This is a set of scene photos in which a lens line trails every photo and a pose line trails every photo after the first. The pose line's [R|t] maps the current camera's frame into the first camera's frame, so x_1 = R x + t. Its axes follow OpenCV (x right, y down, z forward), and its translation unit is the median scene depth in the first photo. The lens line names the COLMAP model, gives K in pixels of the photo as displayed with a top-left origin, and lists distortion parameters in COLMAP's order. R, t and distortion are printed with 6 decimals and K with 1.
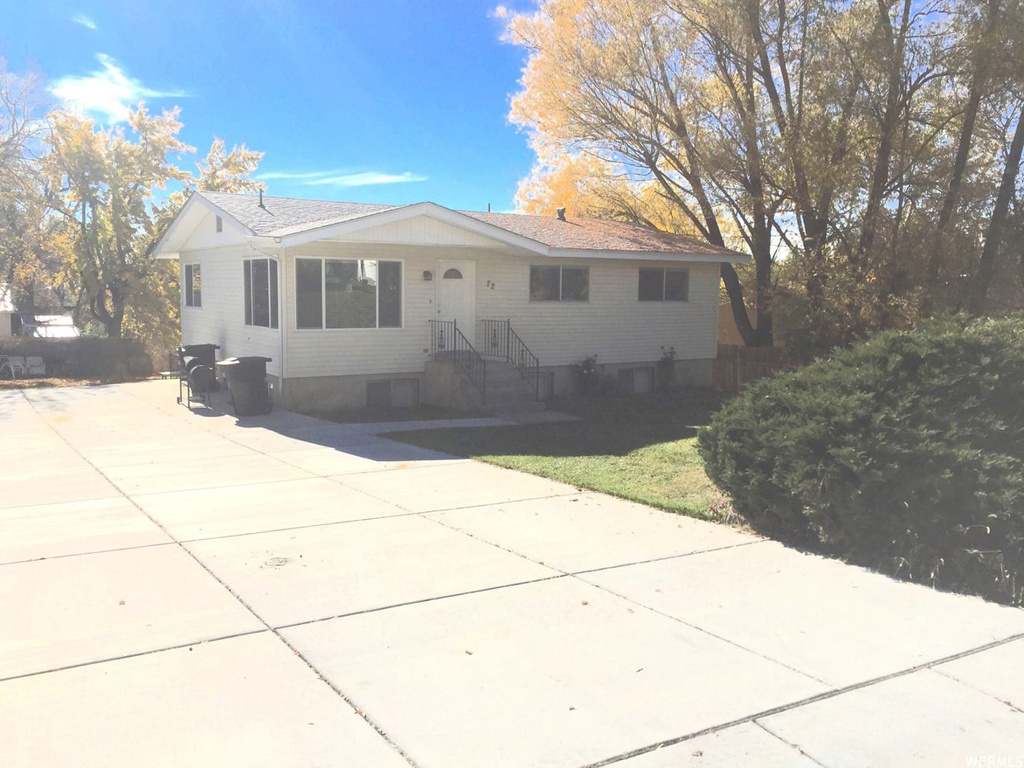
lens RADIAL K [[868.6, 0, 509.4], [0, 868.6, 381.6], [0, 0, 1]] dist [0.025233, -0.025923]
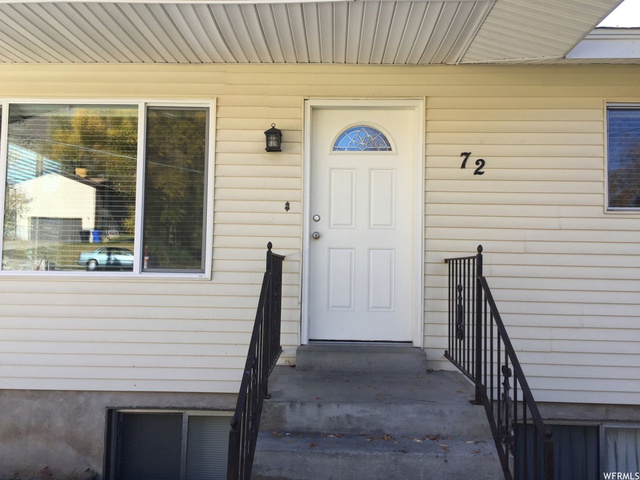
lens RADIAL K [[659.8, 0, 318.4], [0, 659.8, 235.7], [0, 0, 1]] dist [0.049443, 0.000000]
pose [[0.821139, -0.027502, -0.570066, 0.075874], [-0.066810, 0.987339, -0.143868, -0.035024], [0.566805, 0.156222, 0.808905, 0.689988]]
